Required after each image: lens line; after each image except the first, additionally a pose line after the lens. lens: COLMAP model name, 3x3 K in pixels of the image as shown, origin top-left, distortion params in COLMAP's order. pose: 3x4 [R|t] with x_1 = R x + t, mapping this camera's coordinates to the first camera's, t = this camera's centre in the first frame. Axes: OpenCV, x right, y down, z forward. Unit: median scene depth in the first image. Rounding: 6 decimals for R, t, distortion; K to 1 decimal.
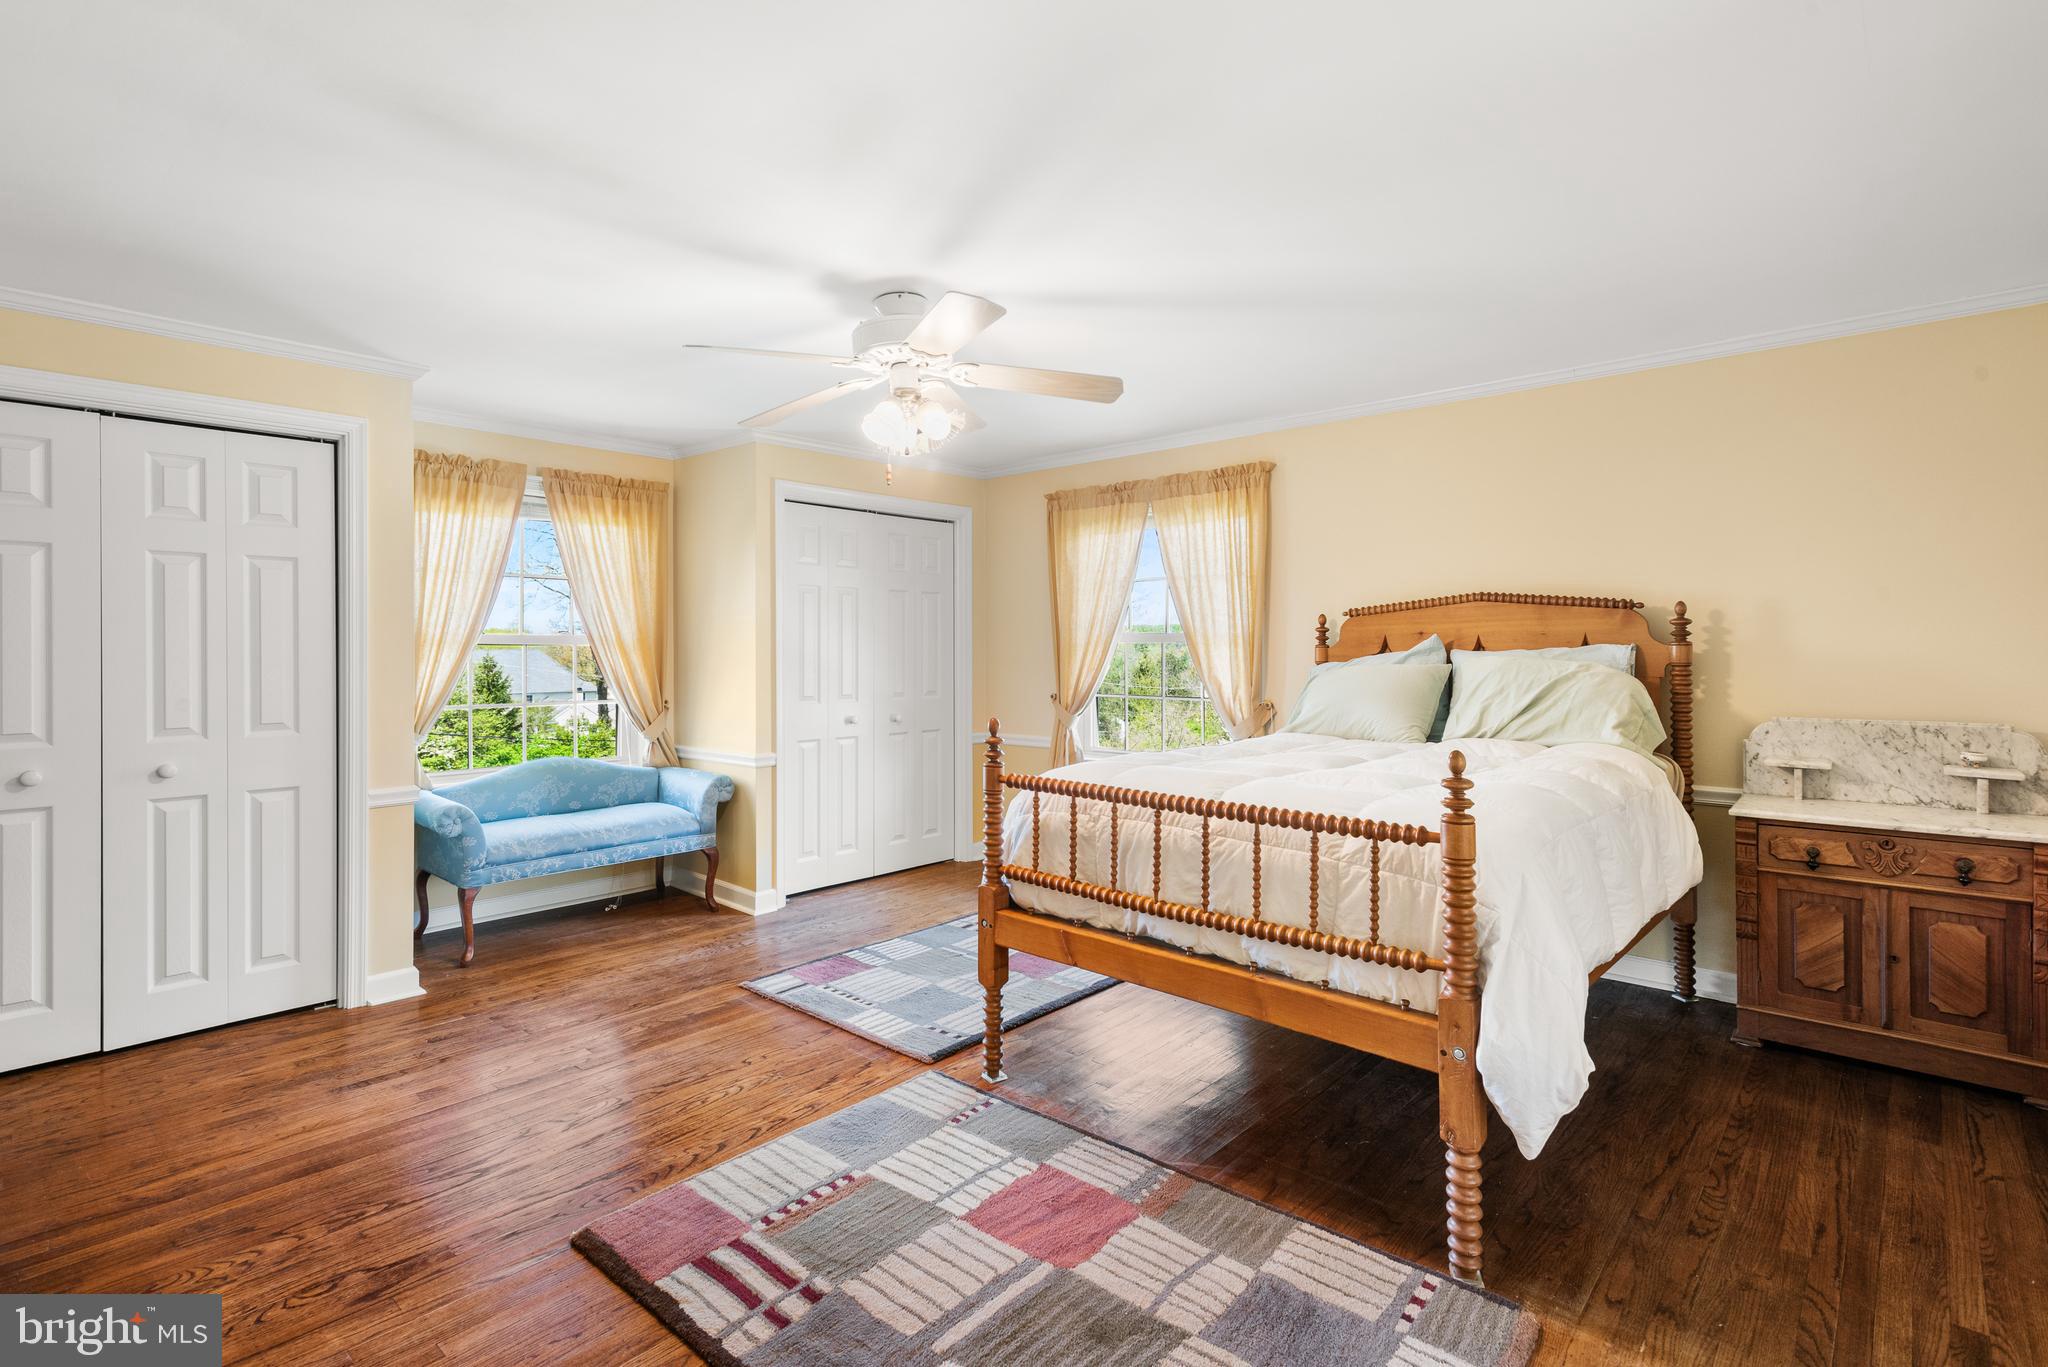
lens RADIAL K [[984.0, 0, 1027.9], [0, 984.0, 656.9], [0, 0, 1]] dist [0.012043, -0.000945]
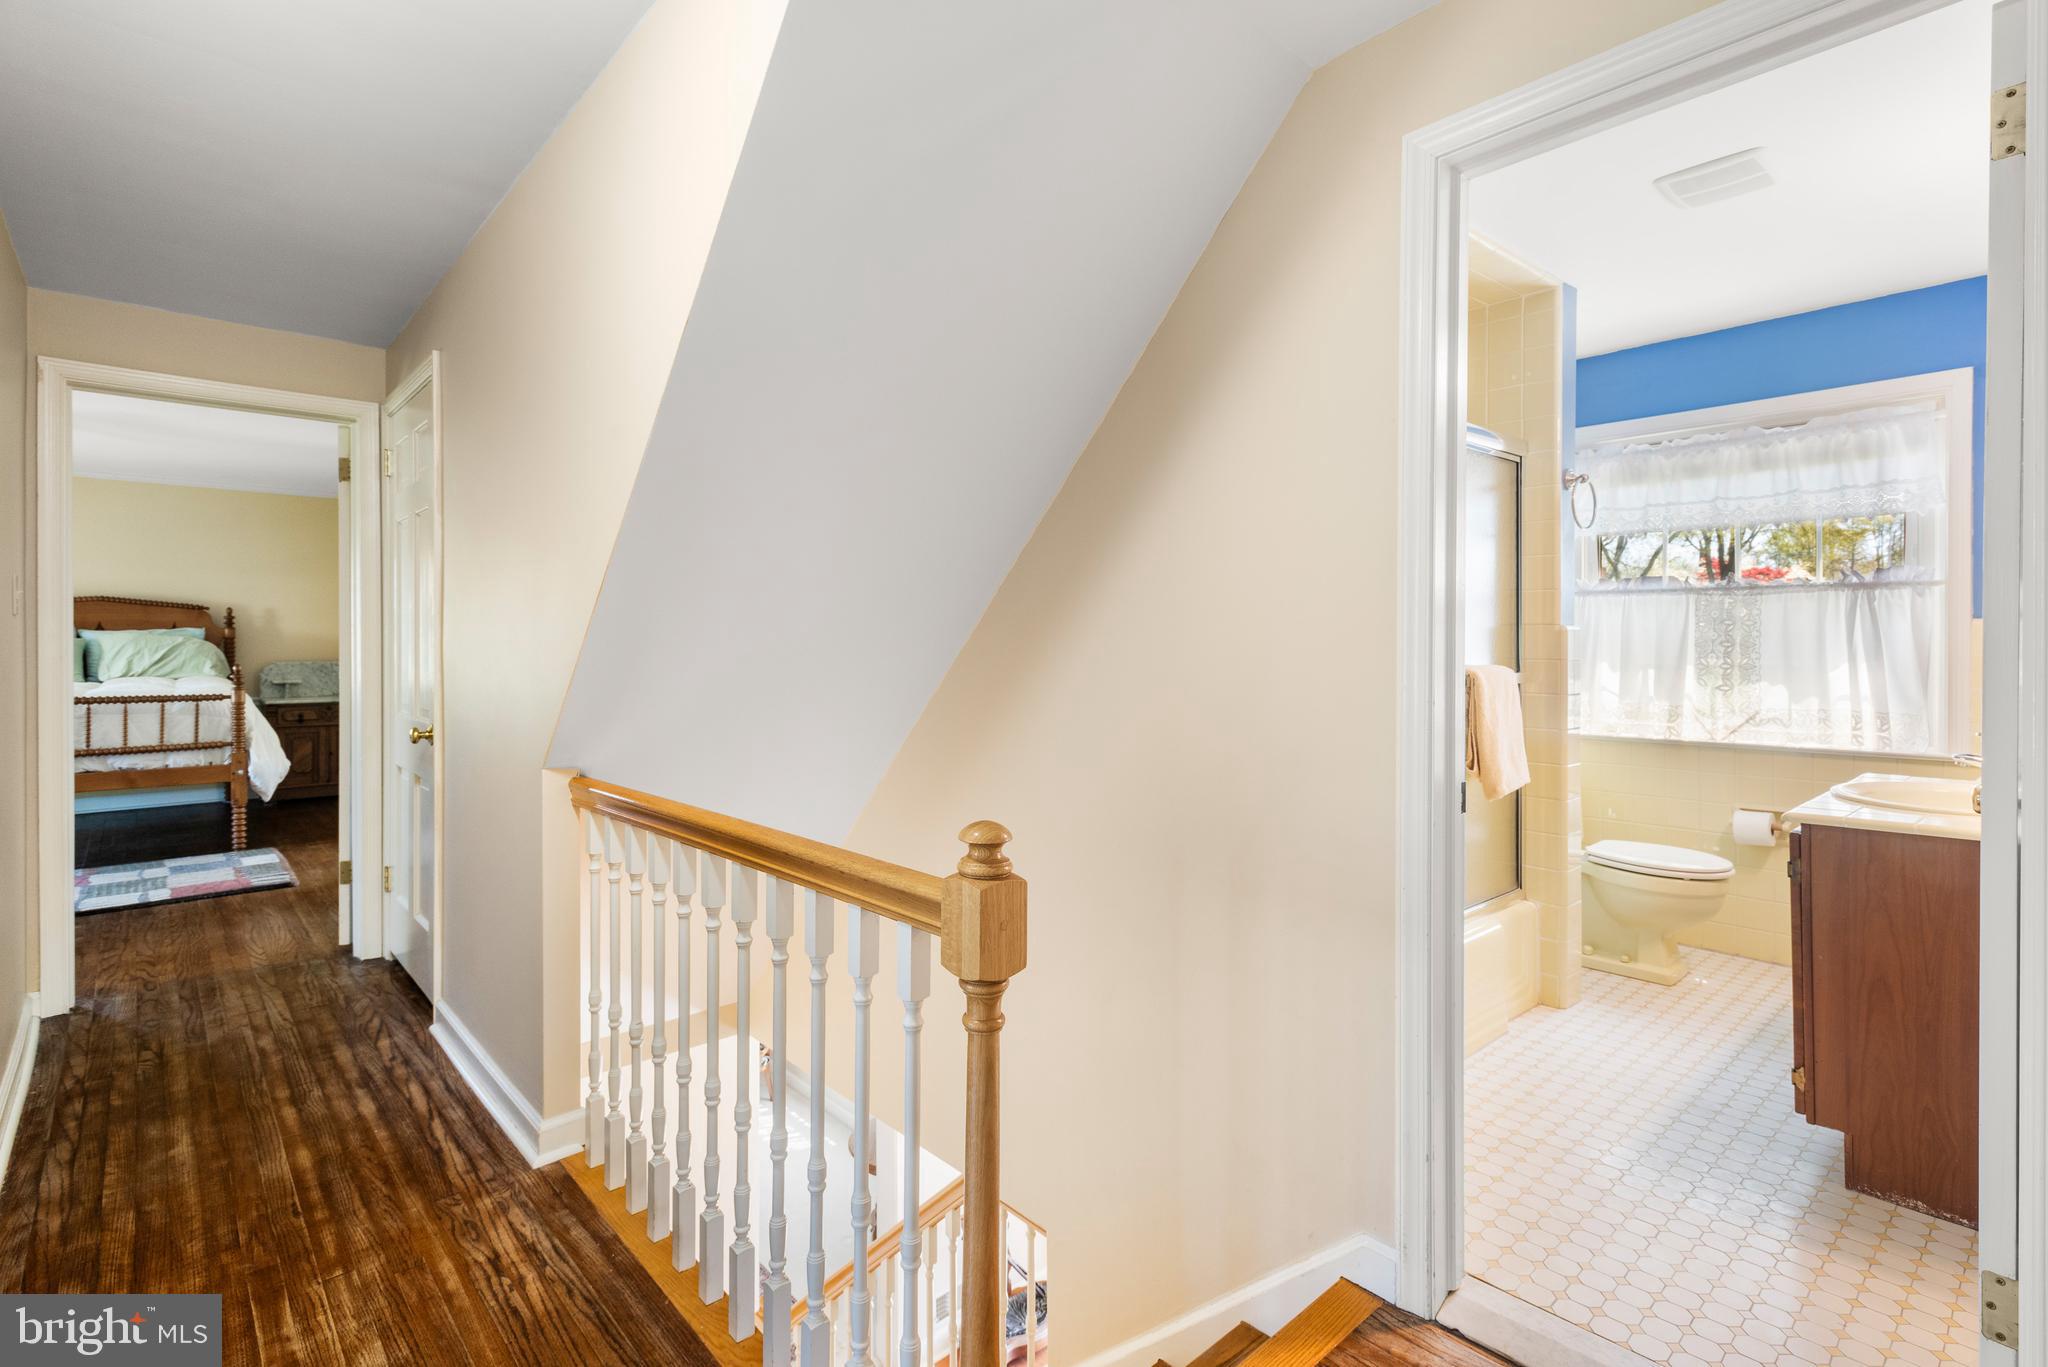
lens RADIAL K [[964.4, 0, 1018.7], [0, 964.4, 651.6], [0, 0, 1]] dist [0.013379, -0.008148]
pose [[0.103630, -0.003620, 0.994609, -1.389283], [0.002157, 0.999992, 0.003415, 0.037856], [-0.994614, 0.001791, 0.103637, -0.993686]]
